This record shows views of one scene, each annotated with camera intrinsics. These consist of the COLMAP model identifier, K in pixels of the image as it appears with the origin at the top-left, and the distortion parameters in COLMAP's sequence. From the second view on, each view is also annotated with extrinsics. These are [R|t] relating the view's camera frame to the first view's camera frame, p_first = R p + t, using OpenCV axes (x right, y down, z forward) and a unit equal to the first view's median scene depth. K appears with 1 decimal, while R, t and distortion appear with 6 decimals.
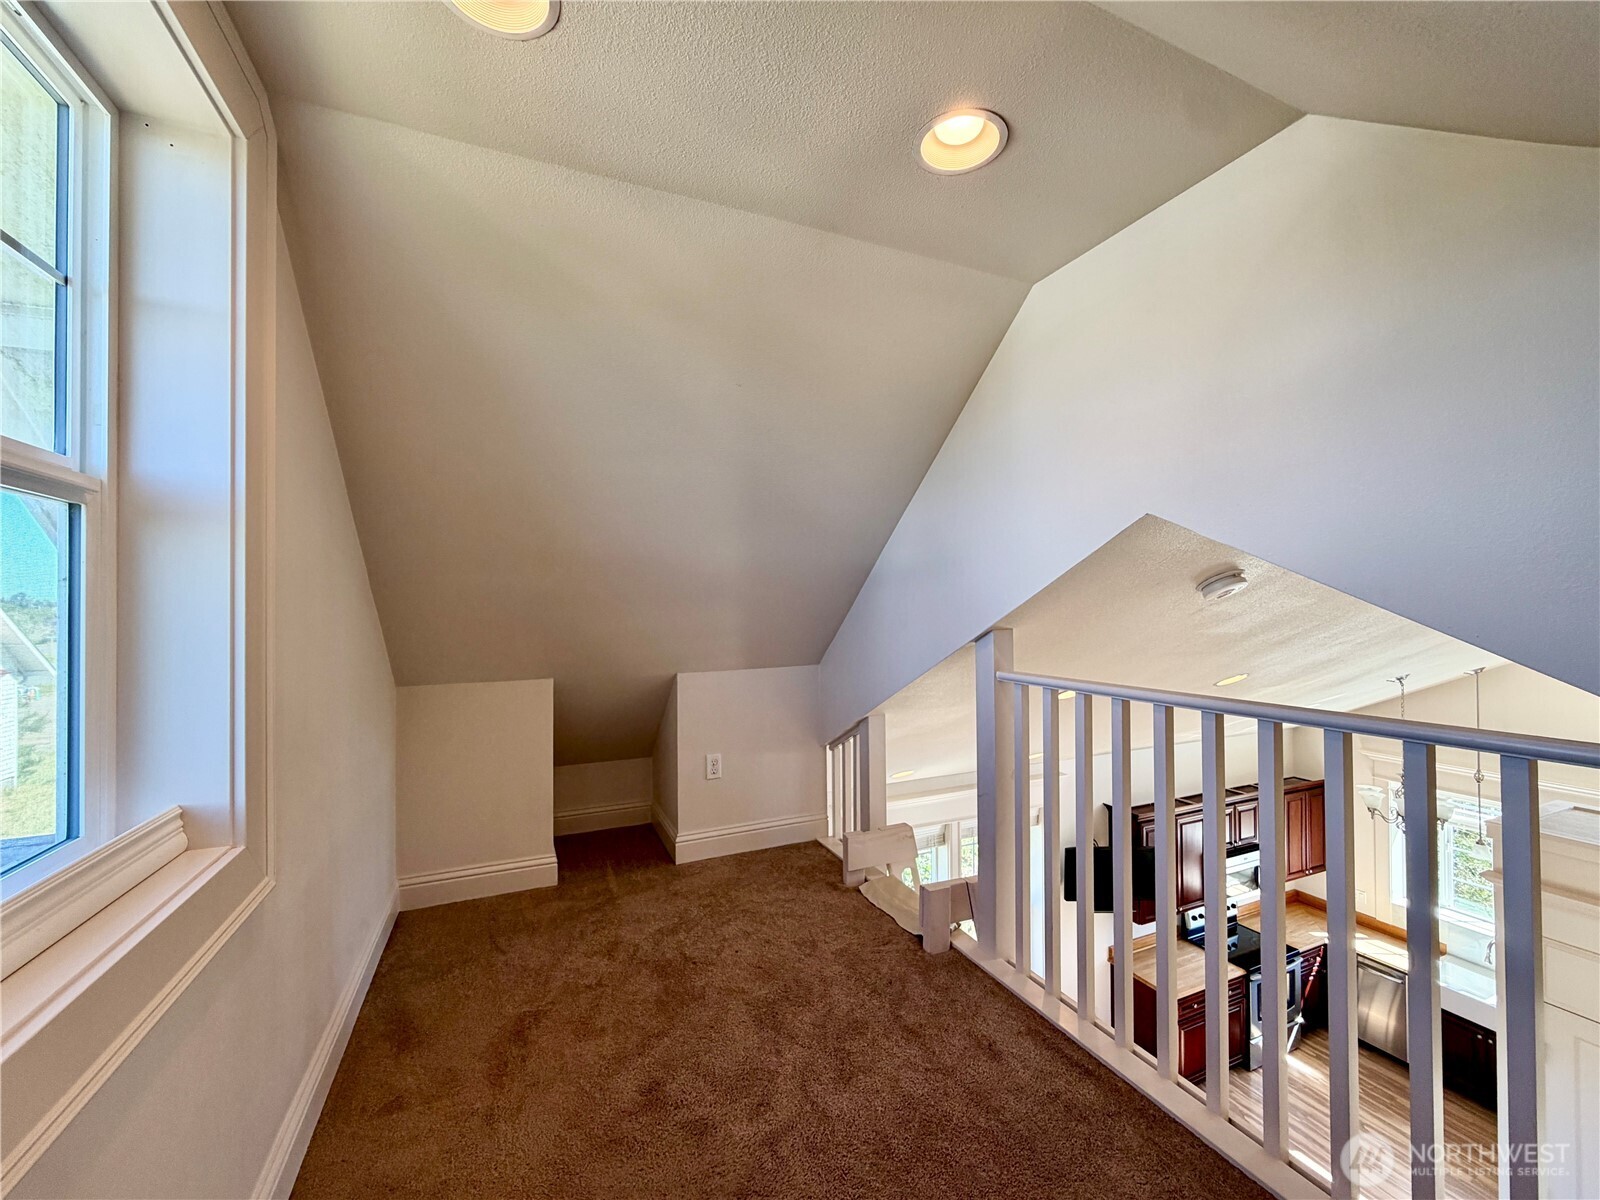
lens RADIAL K [[638.0, 0, 797.4], [0, 638.0, 601.2], [0, 0, 1]] dist [-0.000574, 0.000024]
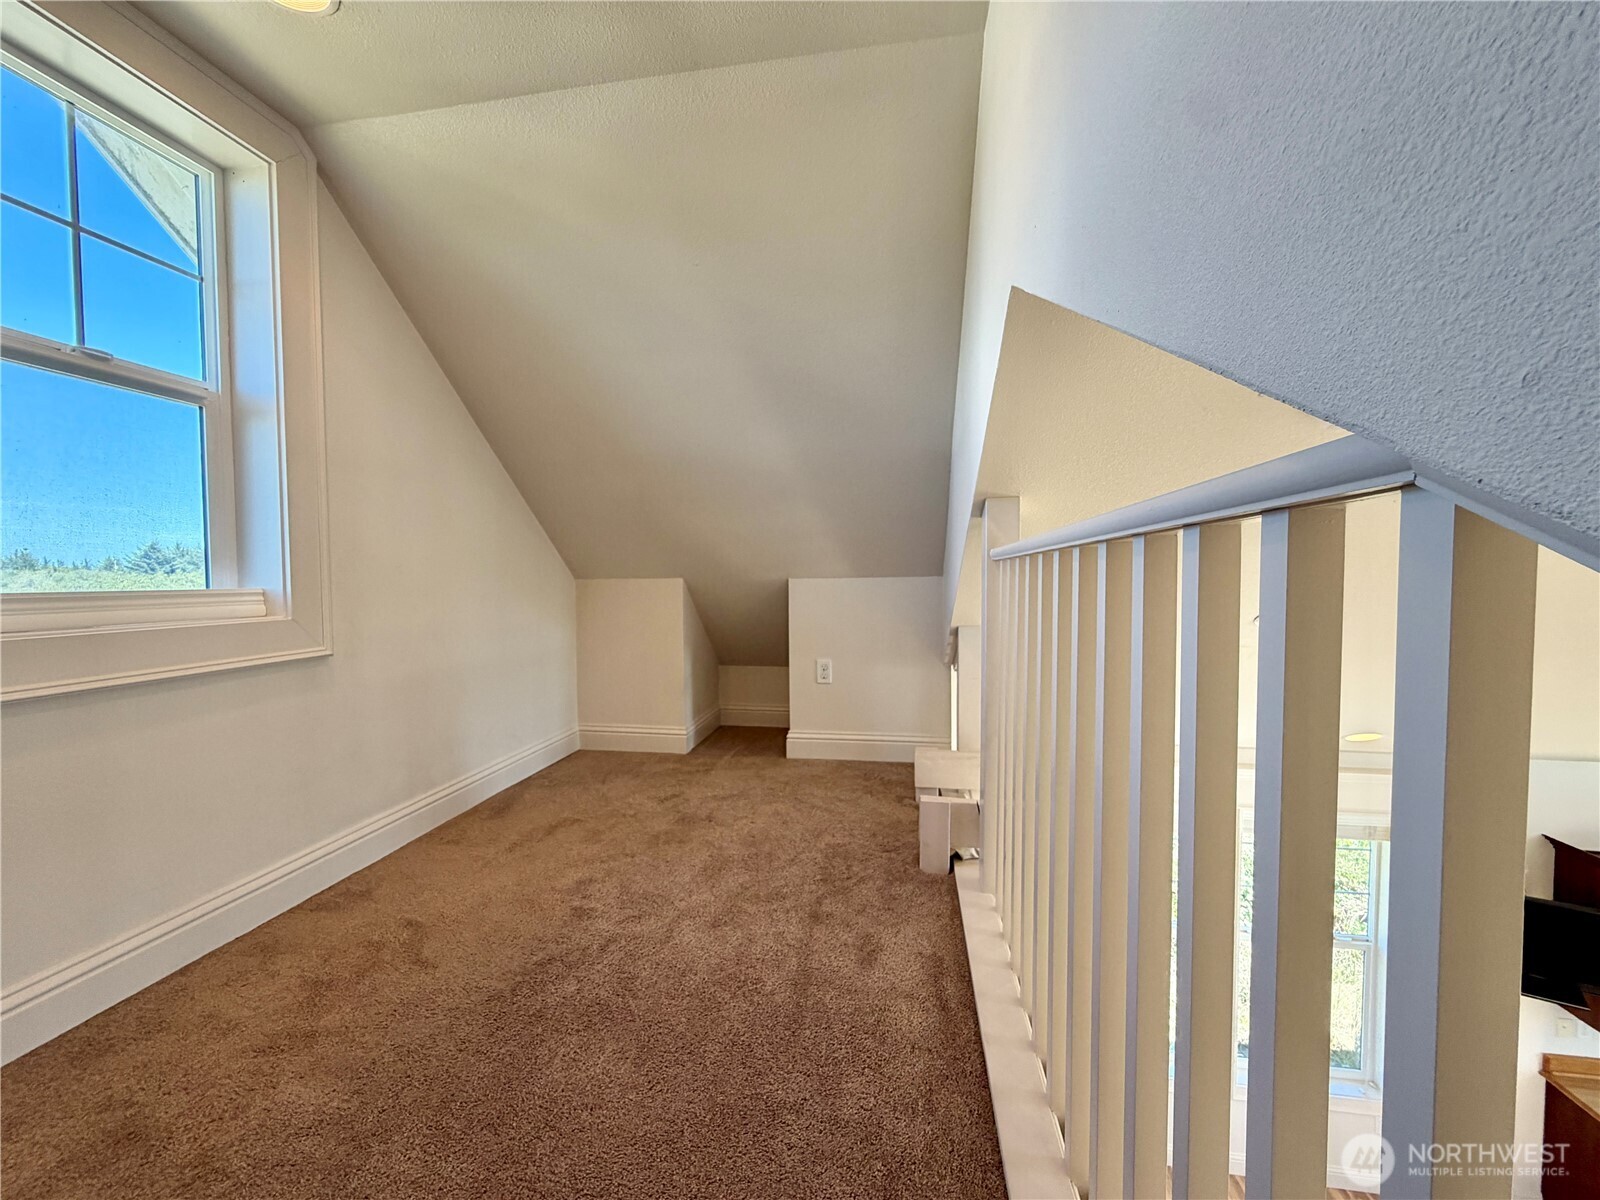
lens RADIAL K [[638.0, 0, 797.4], [0, 638.0, 602.1], [0, 0, 1]] dist [-0.000574, 0.000024]
pose [[0.837305, 0.025616, -0.546135, 0.495196], [0.003228, 0.998653, 0.051790, 0.121386], [0.546726, -0.045127, 0.836095, 0.163584]]
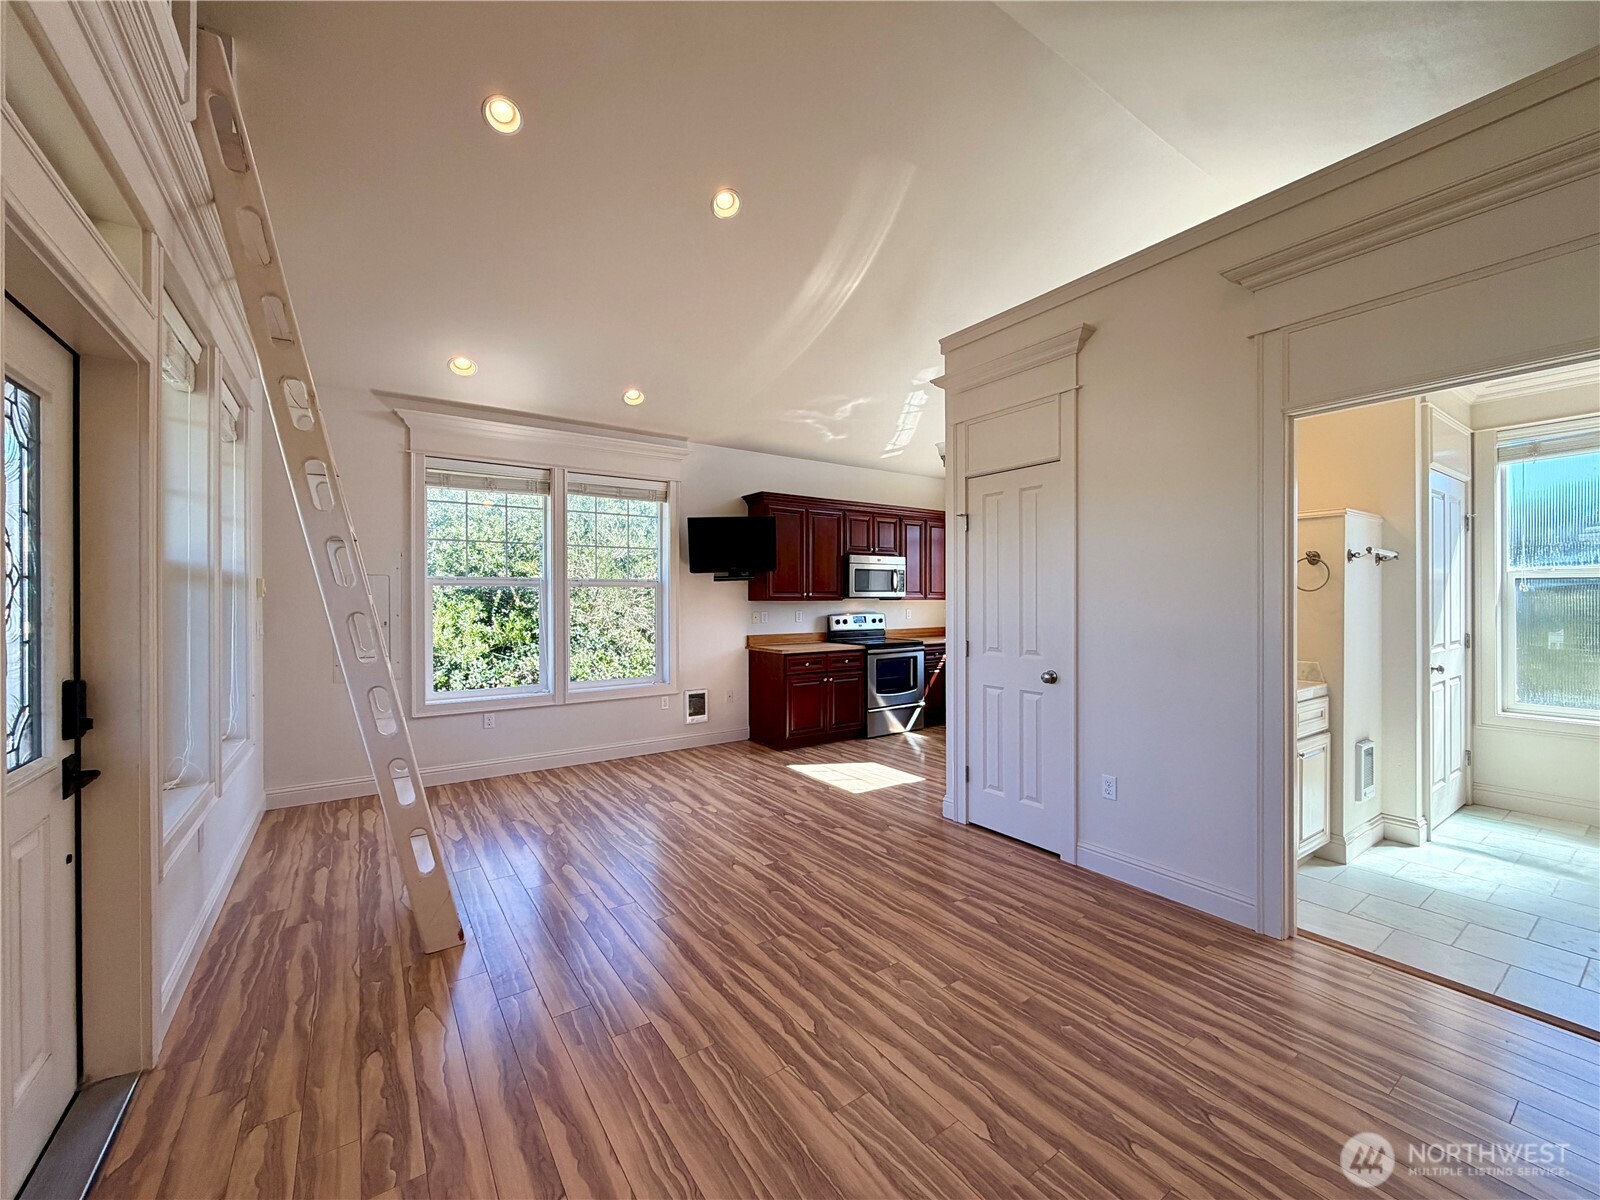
lens RADIAL K [[638.0, 0, 797.3], [0, 638.0, 599.6], [0, 0, 1]] dist [-0.000574, 0.000024]
pose [[0.983063, 0.004011, 0.183223, 0.955782], [-0.005524, 0.999955, 0.007749, 1.197071], [-0.183183, -0.008629, 0.983041, -0.081639]]
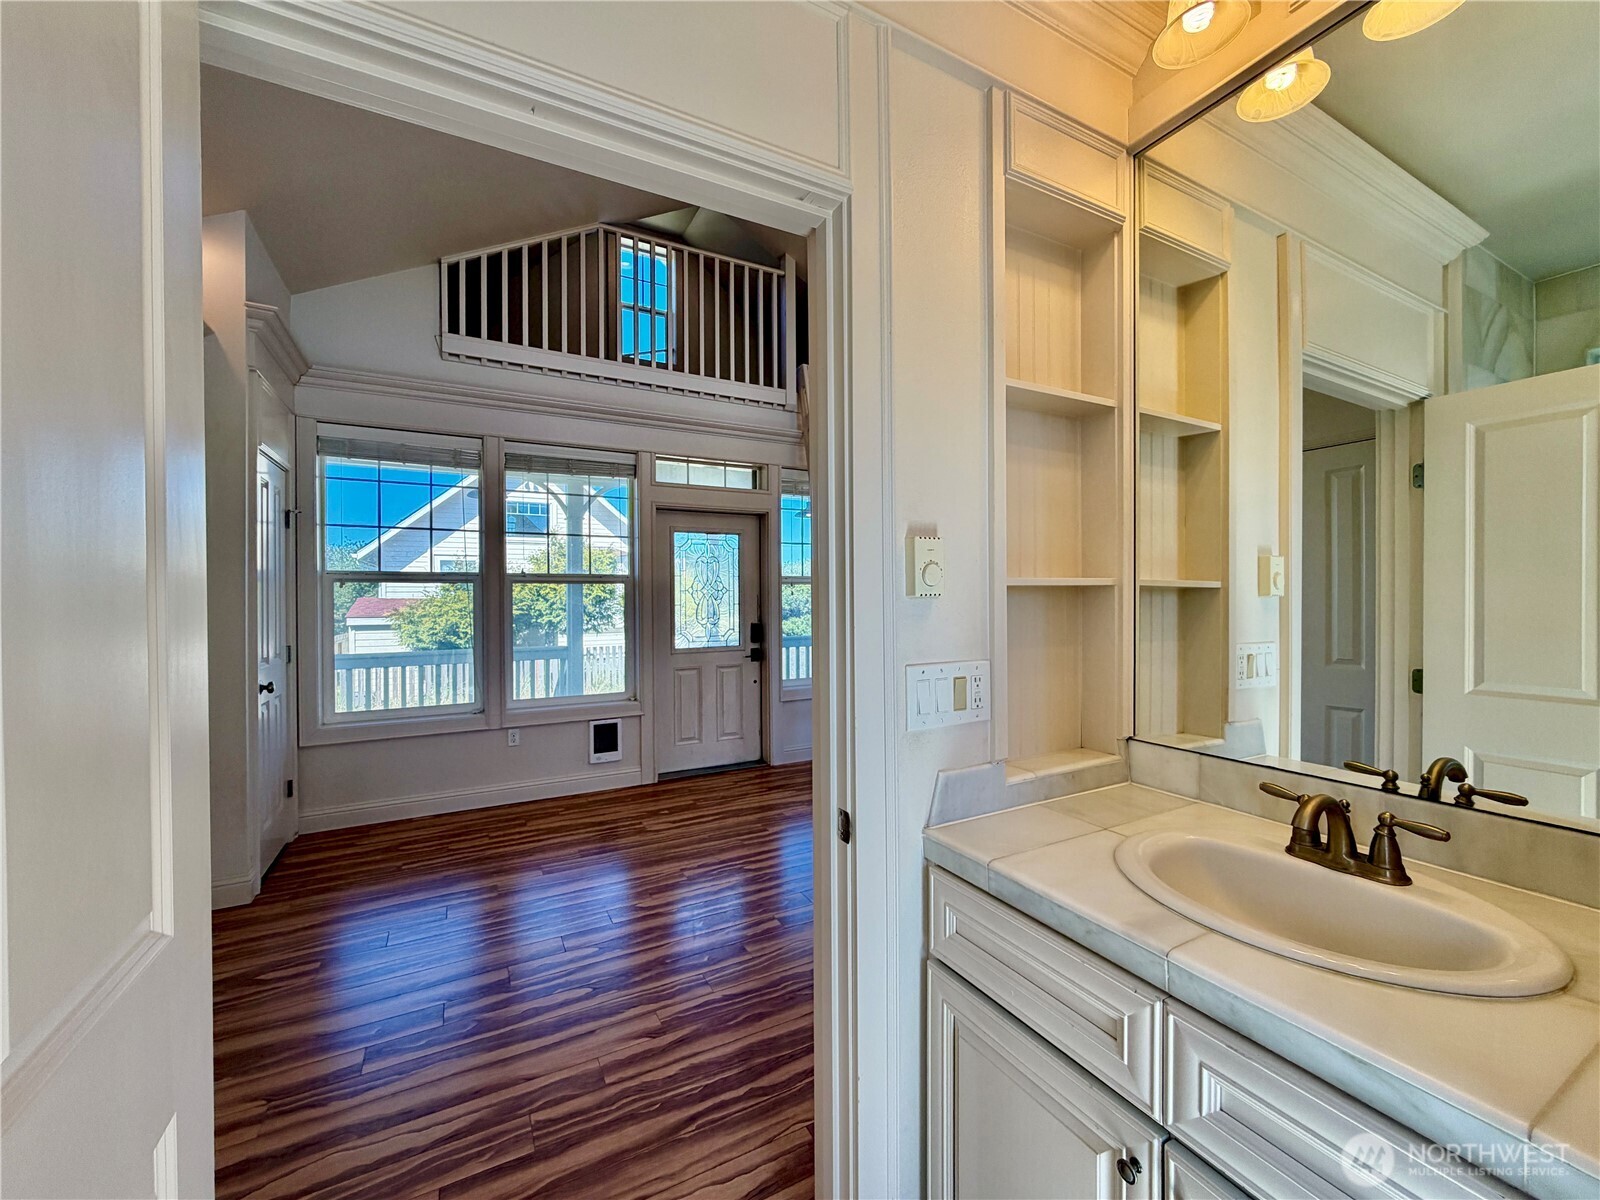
lens RADIAL K [[638.0, 0, 792.9], [0, 638.0, 601.6], [0, 0, 1]] dist [-0.000574, 0.000024]
pose [[0.065090, 0.015030, -0.997766, 2.494711], [0.015753, 0.999746, 0.016087, 1.190657], [0.997755, -0.016765, 0.064837, 0.773220]]
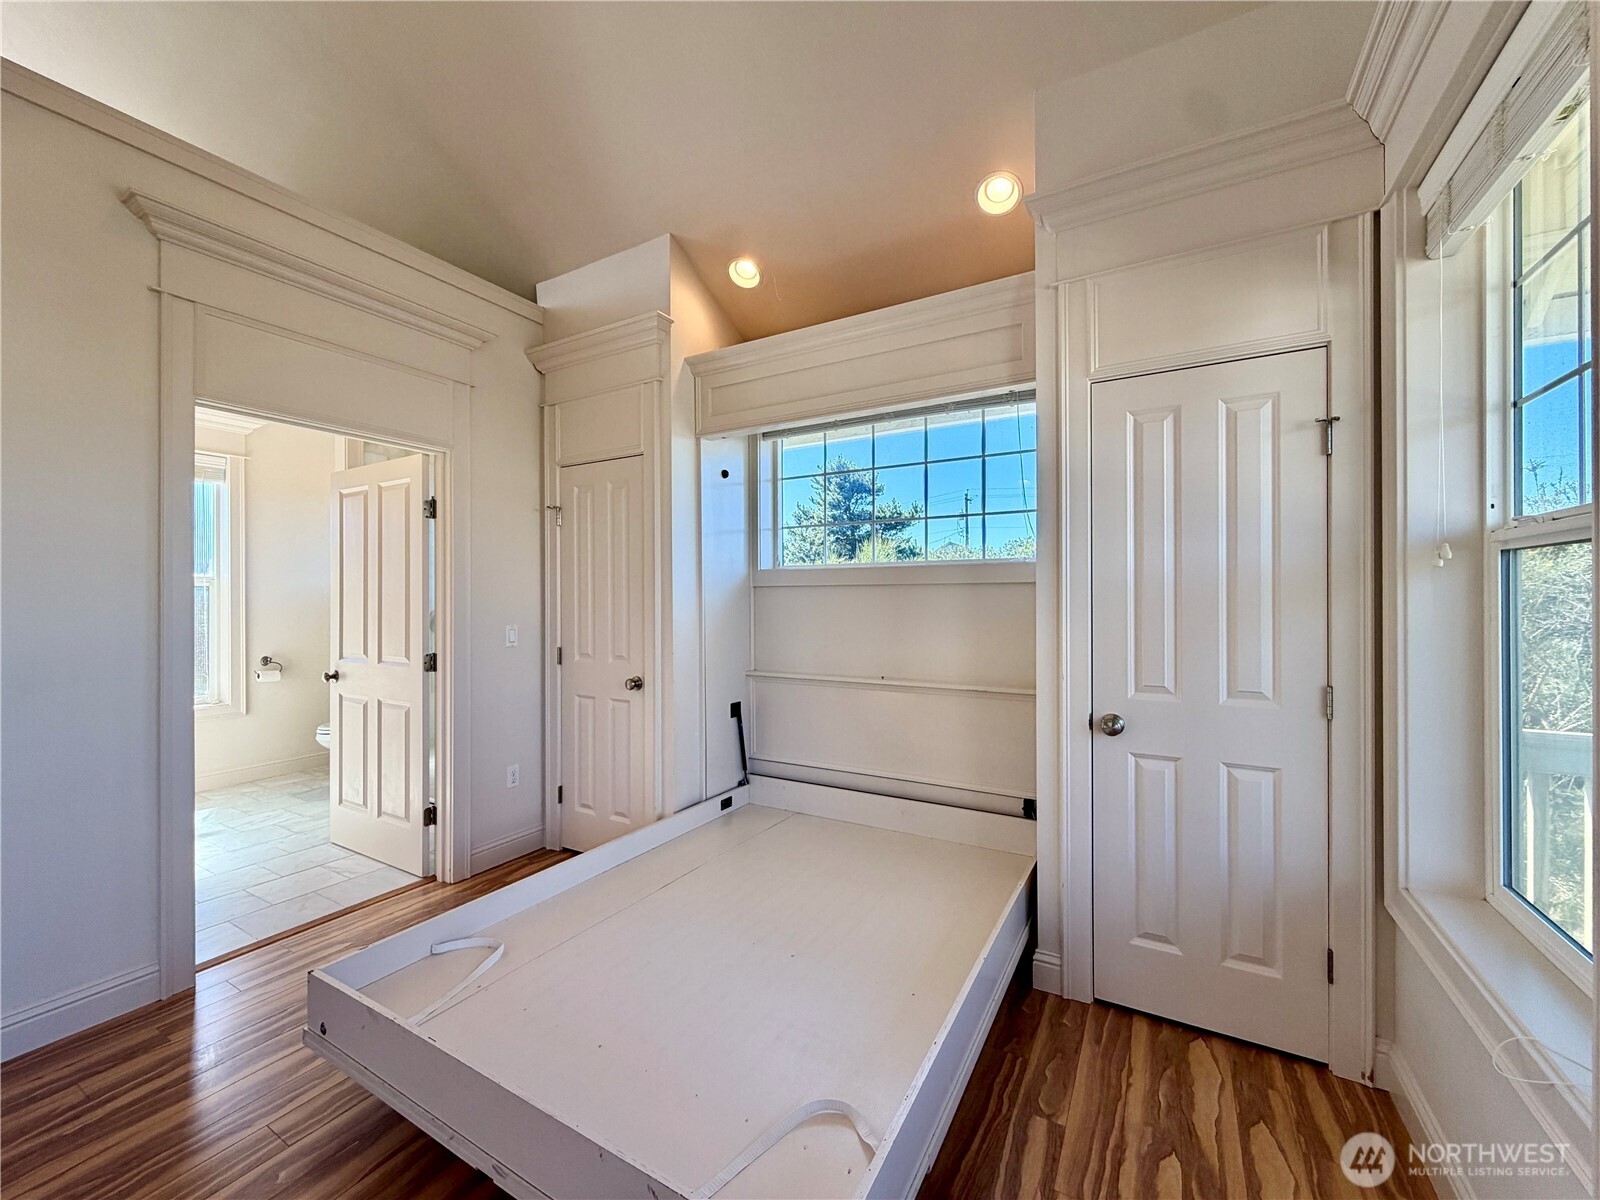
lens RADIAL K [[638.0, 0, 800.1], [0, 638.0, 598.1], [0, 0, 1]] dist [-0.000574, 0.000024]
pose [[-0.585541, 0.008881, 0.810594, 0.639998], [0.001996, 0.999953, -0.009514, 1.201533], [-0.810640, -0.003953, -0.585531, 0.645183]]
